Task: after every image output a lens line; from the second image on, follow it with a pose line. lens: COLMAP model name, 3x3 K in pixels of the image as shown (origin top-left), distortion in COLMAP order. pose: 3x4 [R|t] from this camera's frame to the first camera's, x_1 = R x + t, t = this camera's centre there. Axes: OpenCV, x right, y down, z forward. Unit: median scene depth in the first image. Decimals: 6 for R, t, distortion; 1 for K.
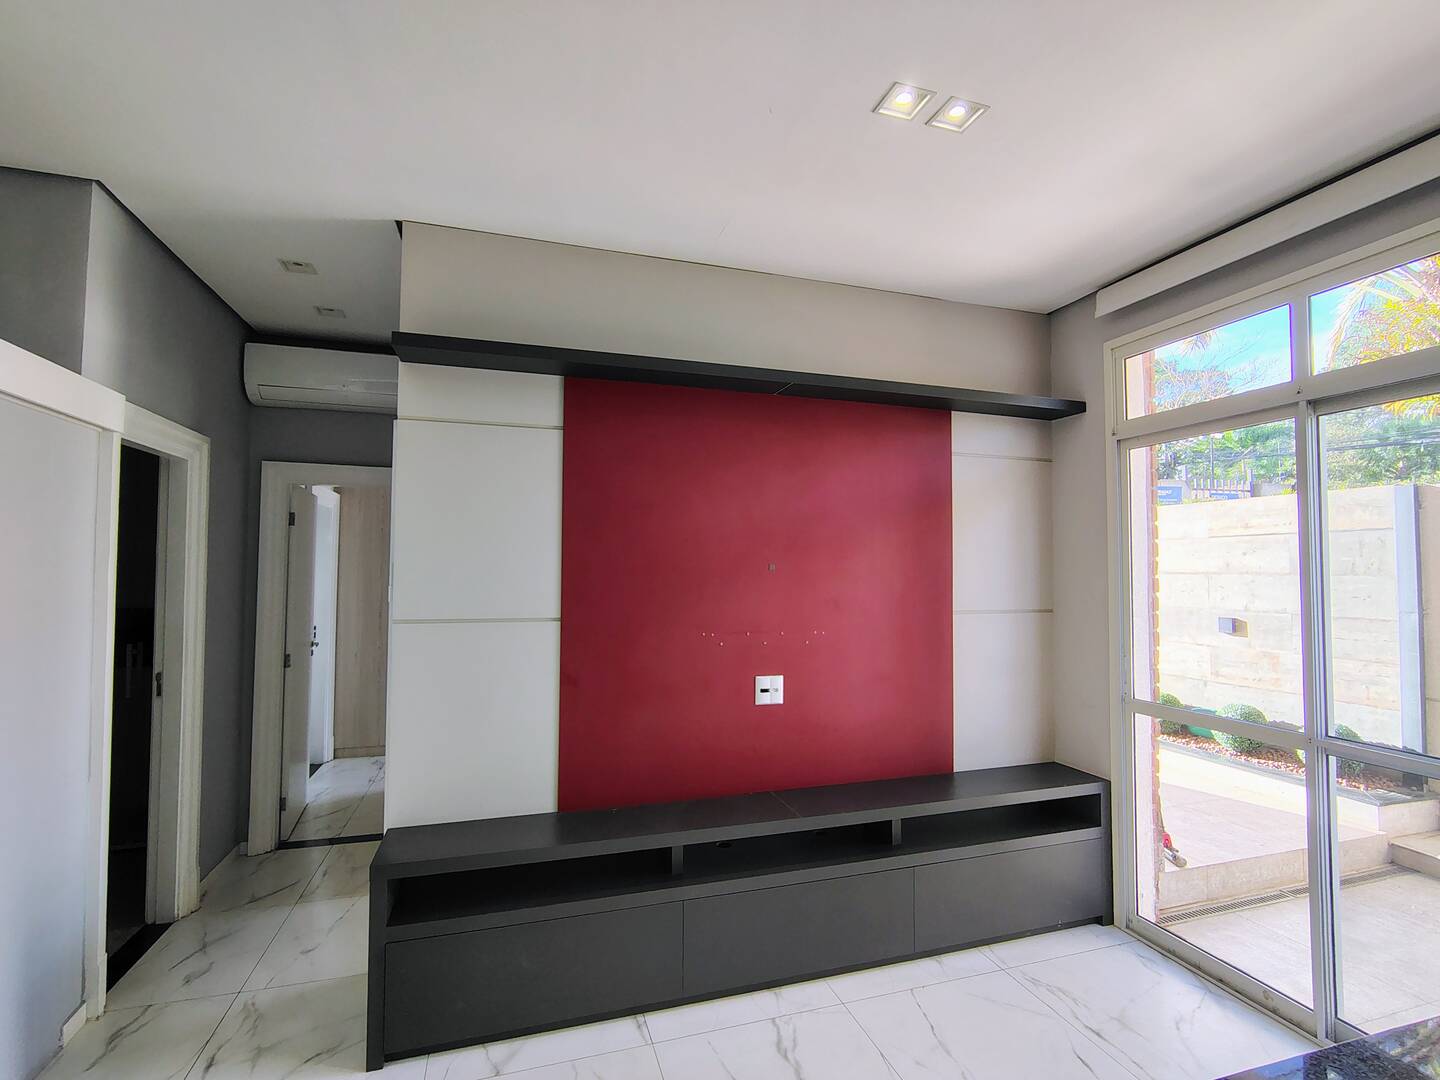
lens RADIAL K [[673.4, 0, 722.7], [0, 673.4, 543.9], [0, 0, 1]] dist [-0.011294, 0.005887]
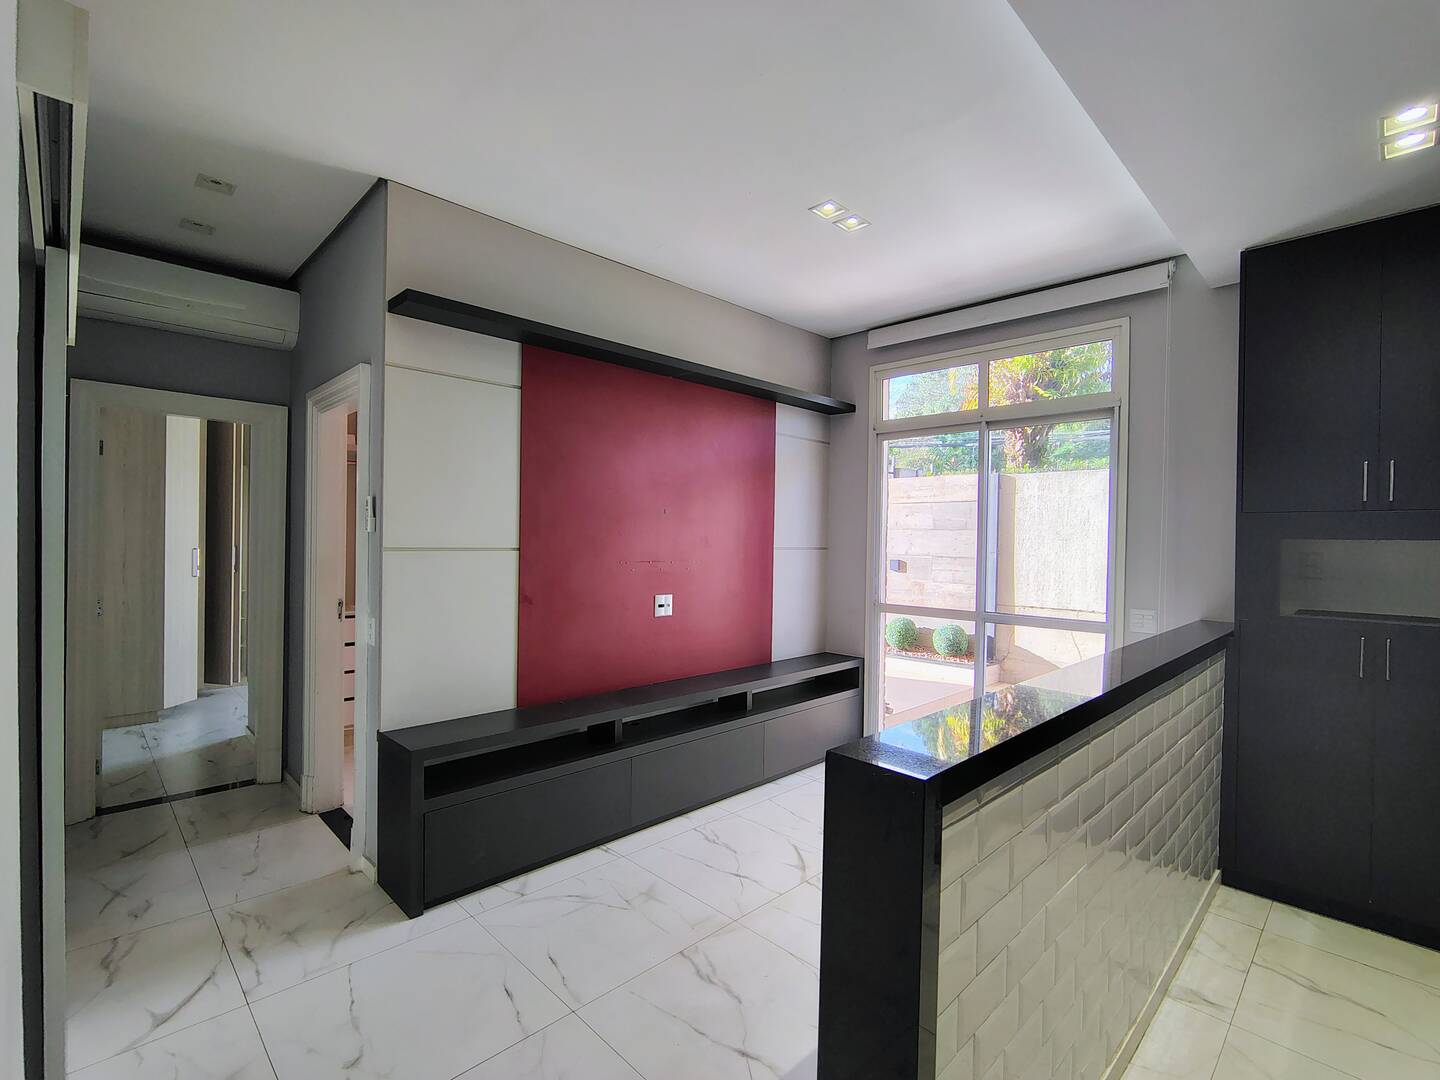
lens RADIAL K [[673.4, 0, 722.7], [0, 673.4, 543.9], [0, 0, 1]] dist [-0.011294, 0.005887]
pose [[0.889087, 0.003774, 0.457723, -0.420753], [-0.027952, 0.998548, 0.046061, 0.034002], [-0.456884, -0.053746, 0.887901, -0.202872]]
